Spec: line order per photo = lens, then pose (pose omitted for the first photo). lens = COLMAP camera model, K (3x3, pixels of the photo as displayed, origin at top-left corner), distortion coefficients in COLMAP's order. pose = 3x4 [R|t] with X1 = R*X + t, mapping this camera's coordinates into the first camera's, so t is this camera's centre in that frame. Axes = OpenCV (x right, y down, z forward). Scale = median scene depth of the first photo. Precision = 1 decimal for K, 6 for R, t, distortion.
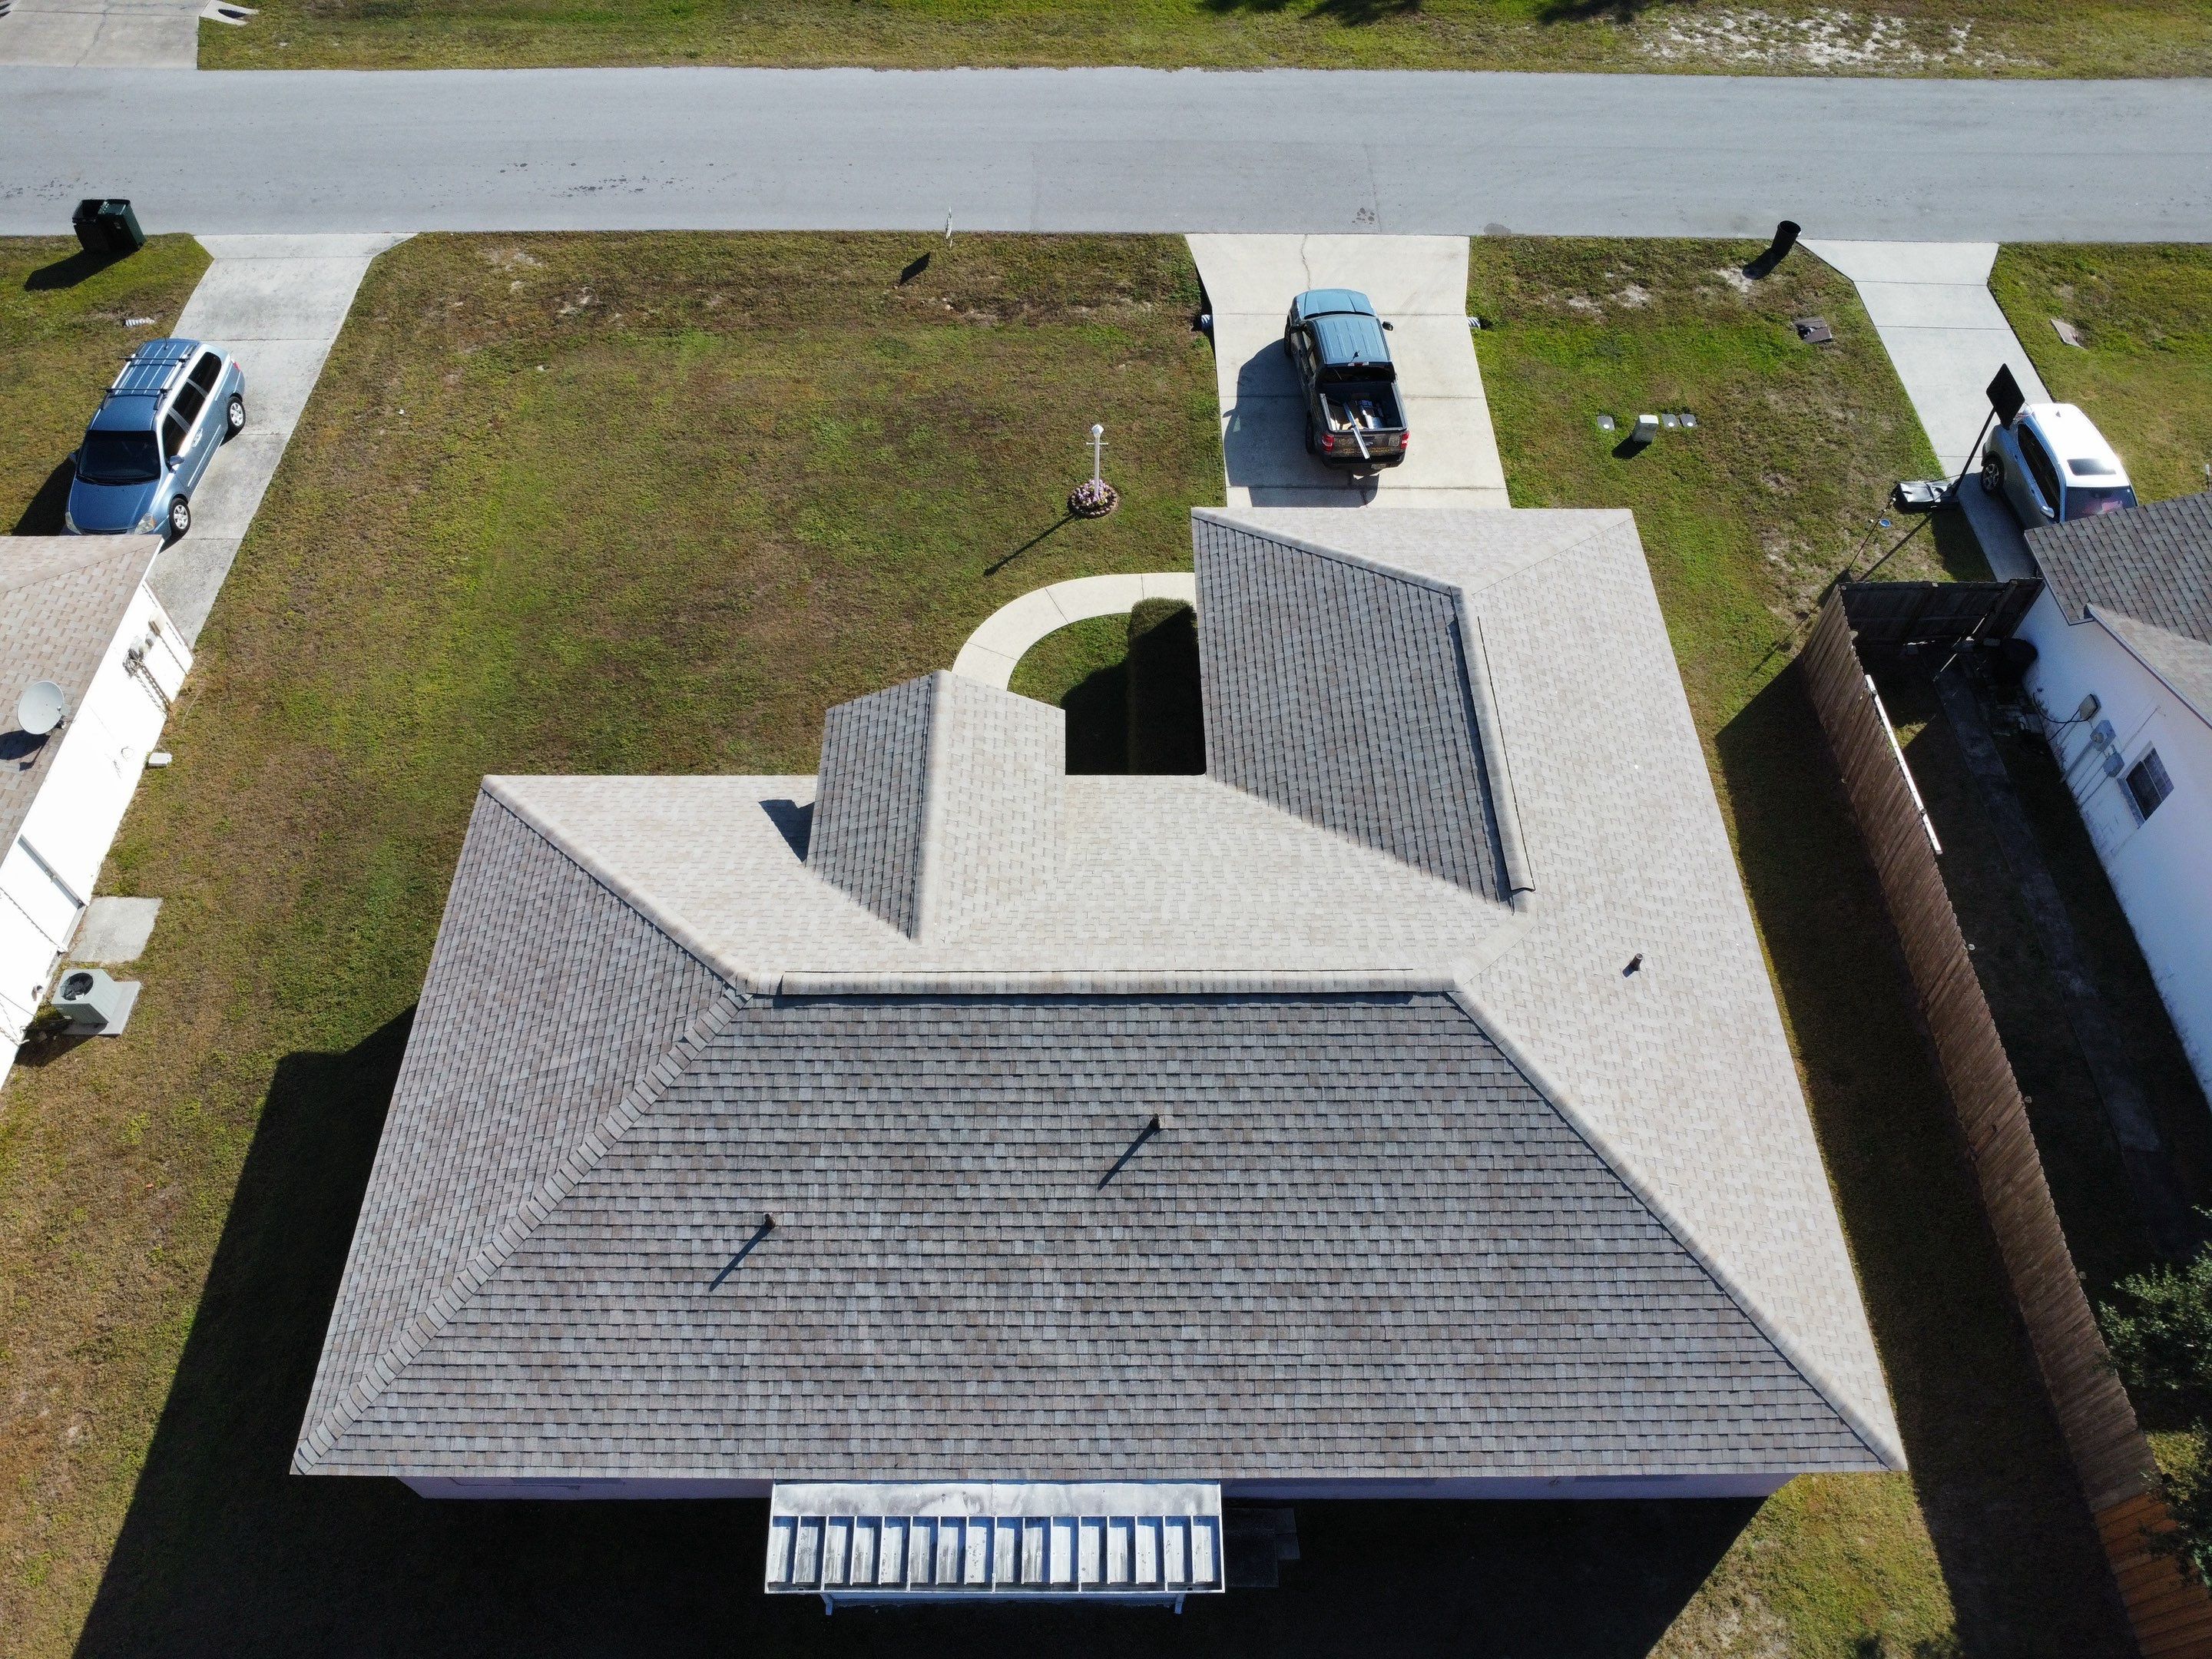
lens RADIAL K [[1611.4, 0, 1093.4], [0, 1611.4, 812.5], [0, 0, 1]] dist [-0.028850, -0.008171]
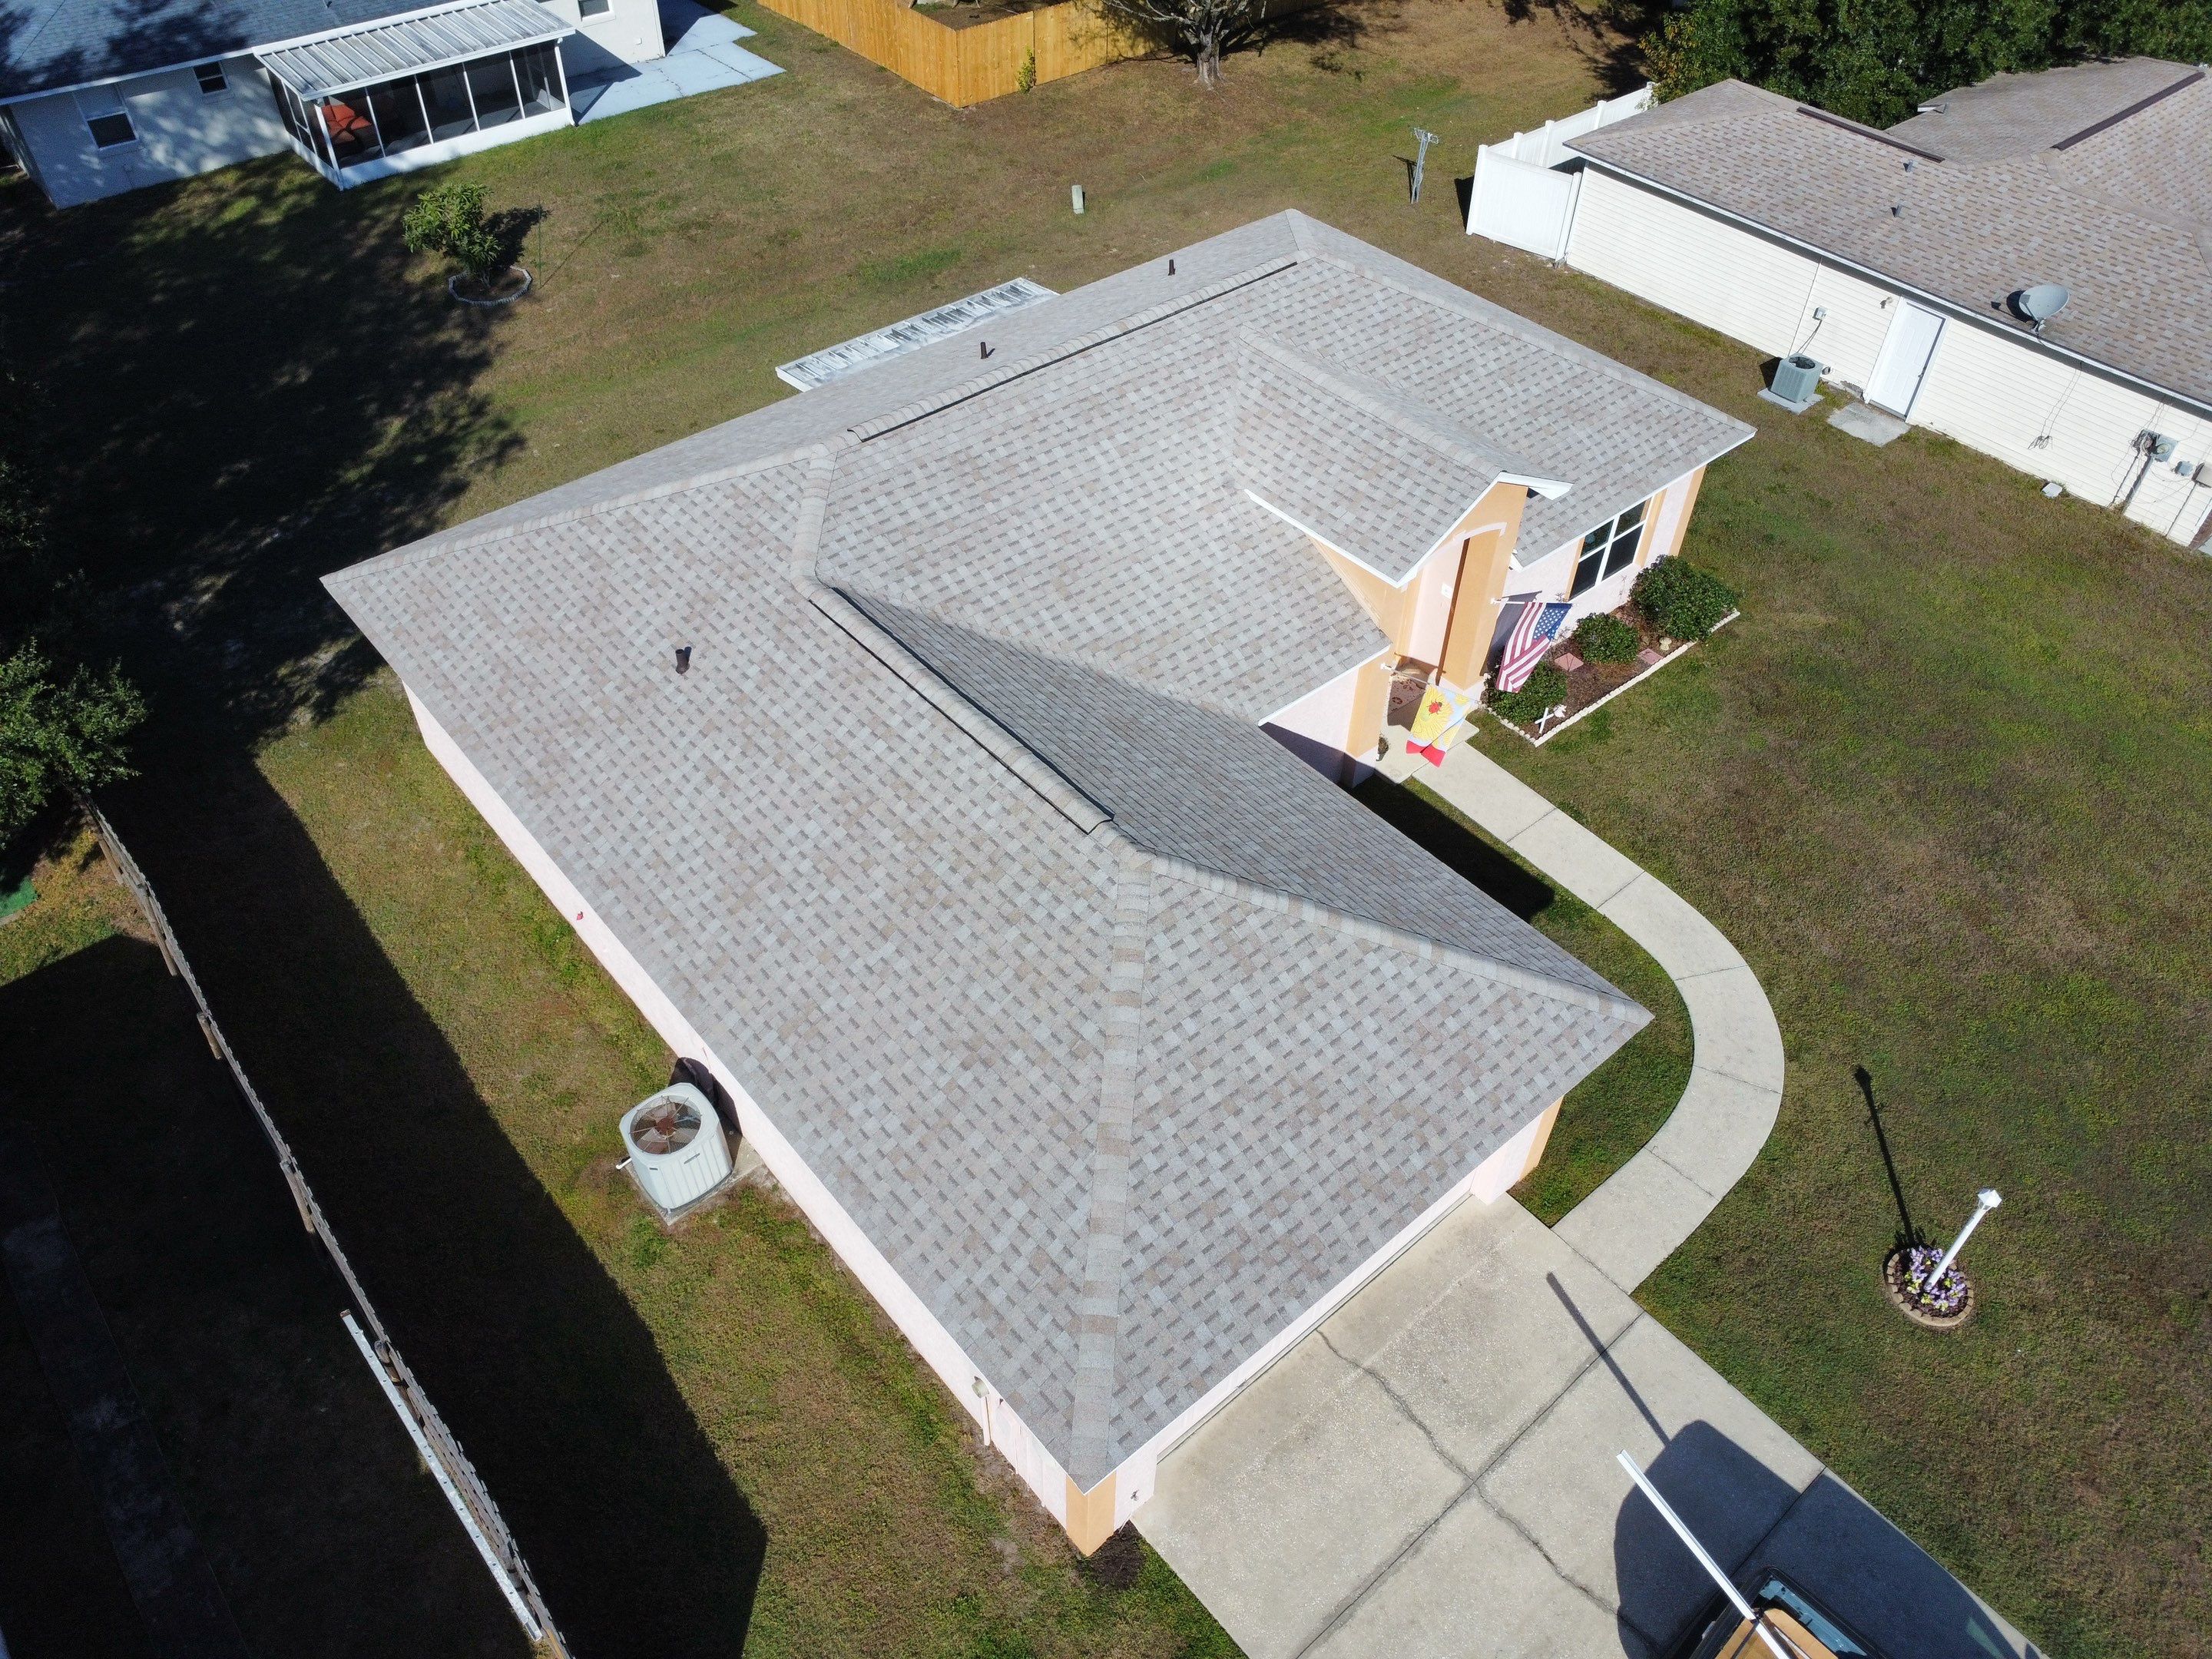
lens RADIAL K [[1611.4, 0, 1099.8], [0, 1611.4, 814.5], [0, 0, 1]] dist [-0.028850, -0.008171]
pose [[-0.762624, 0.442372, -0.471923, 0.578803], [-0.527896, -0.004029, 0.849300, -0.729684], [0.373805, 0.896823, 0.236599, 0.894677]]
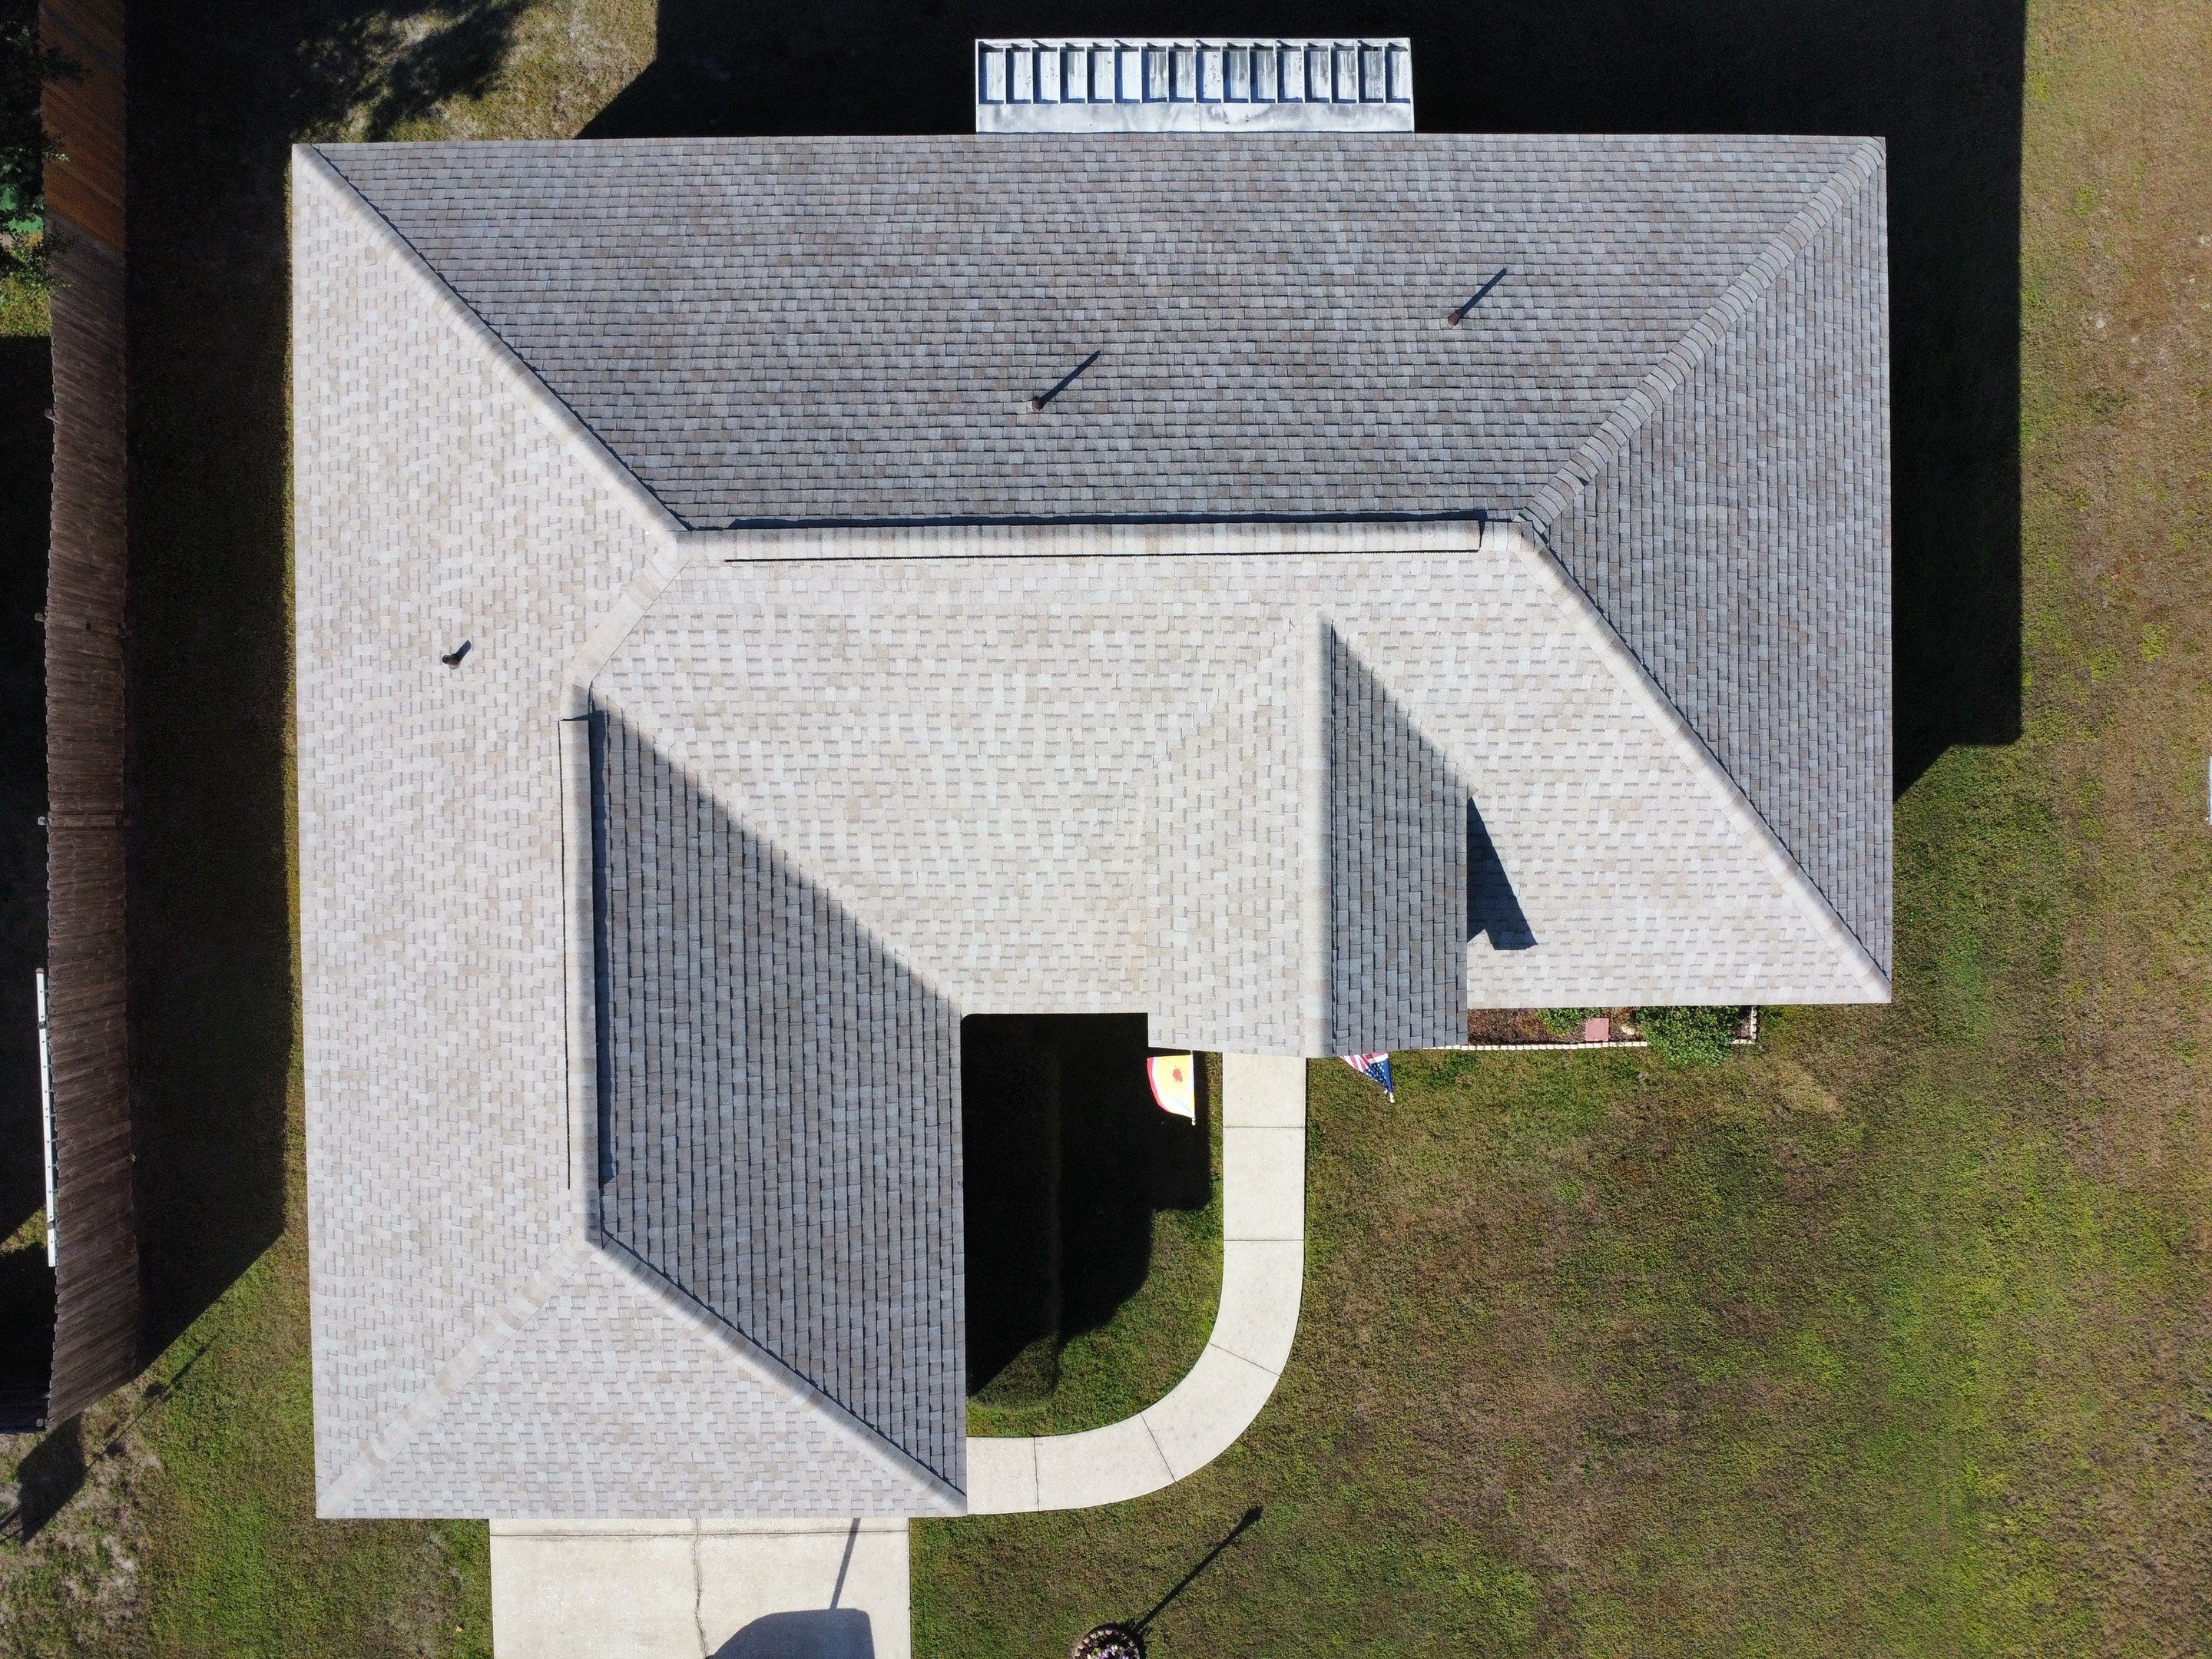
lens RADIAL K [[1611.4, 0, 1096.1], [0, 1611.4, 820.3], [0, 0, 1]] dist [-0.028850, -0.008171]
pose [[-0.999843, 0.007767, -0.015948, 0.018571], [-0.015644, -0.809961, 0.586275, -0.435098], [-0.008363, 0.586433, 0.809955, 0.352987]]
